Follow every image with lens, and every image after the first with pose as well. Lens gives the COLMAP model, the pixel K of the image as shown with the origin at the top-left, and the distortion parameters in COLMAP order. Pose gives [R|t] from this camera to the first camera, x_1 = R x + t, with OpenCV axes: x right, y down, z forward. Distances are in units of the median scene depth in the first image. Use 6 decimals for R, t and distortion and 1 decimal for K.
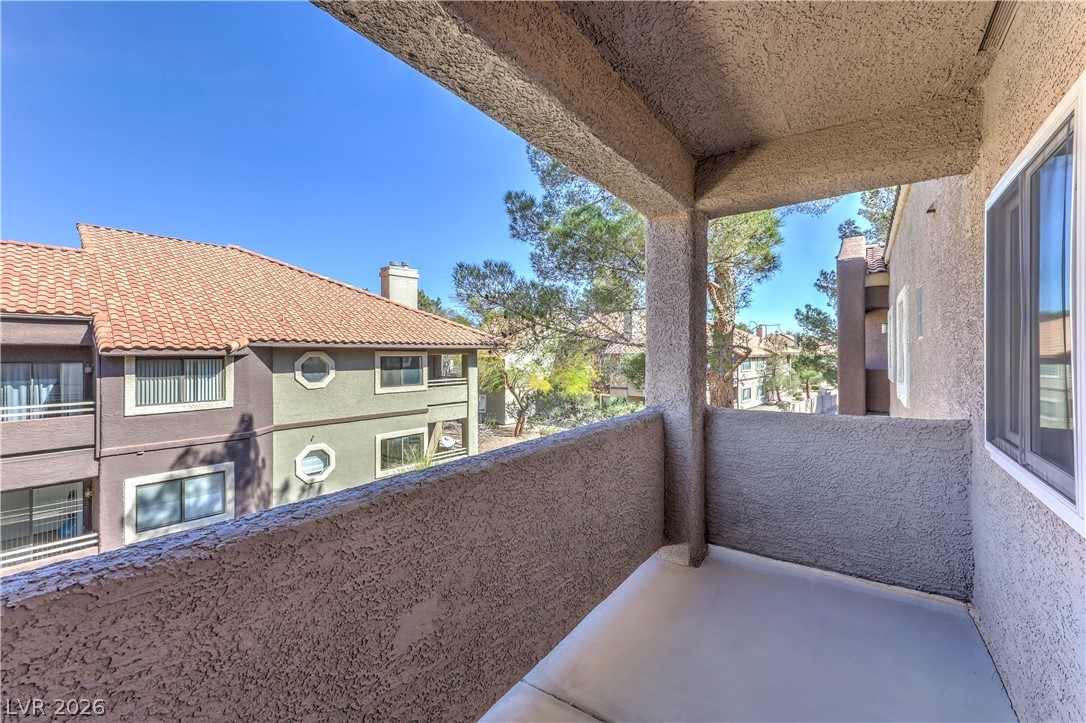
lens RADIAL K [[450.3, 0, 543.8], [0, 450.3, 359.8], [0, 0, 1]] dist [0.012842, 0.000041]
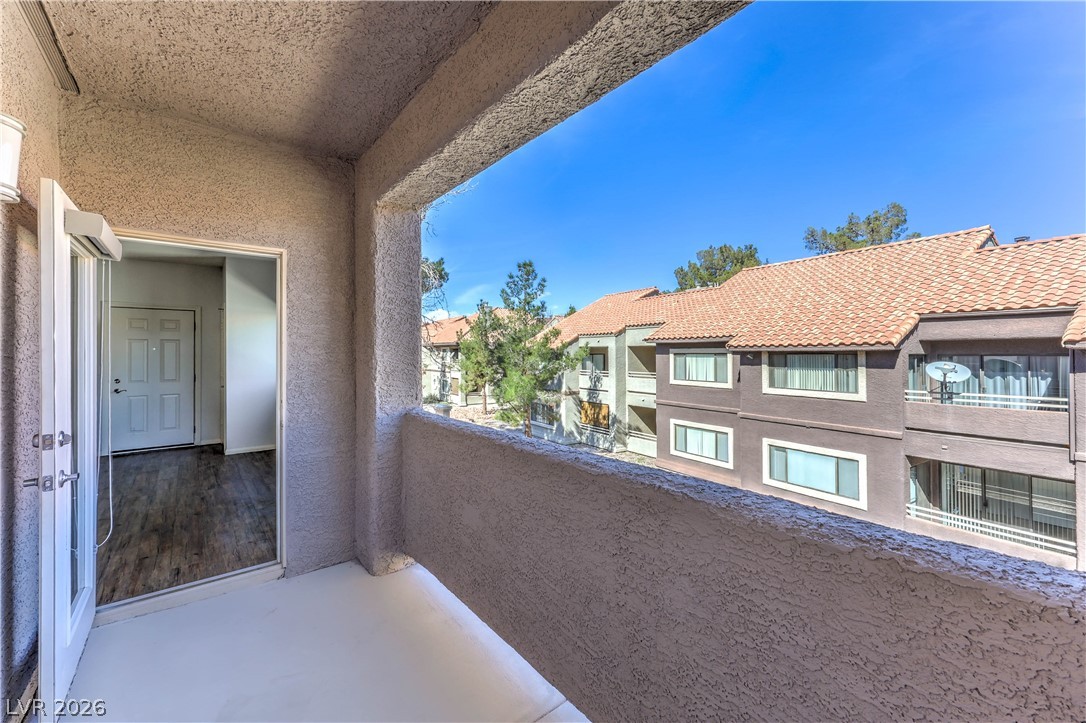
lens RADIAL K [[450.3, 0, 562.4], [0, 450.3, 348.8], [0, 0, 1]] dist [0.012842, 0.000041]
pose [[-0.269813, -0.003747, -0.962906, 0.180624], [-0.003211, 0.999990, -0.002991, -0.002715], [0.962907, 0.002284, -0.269822, 0.264450]]
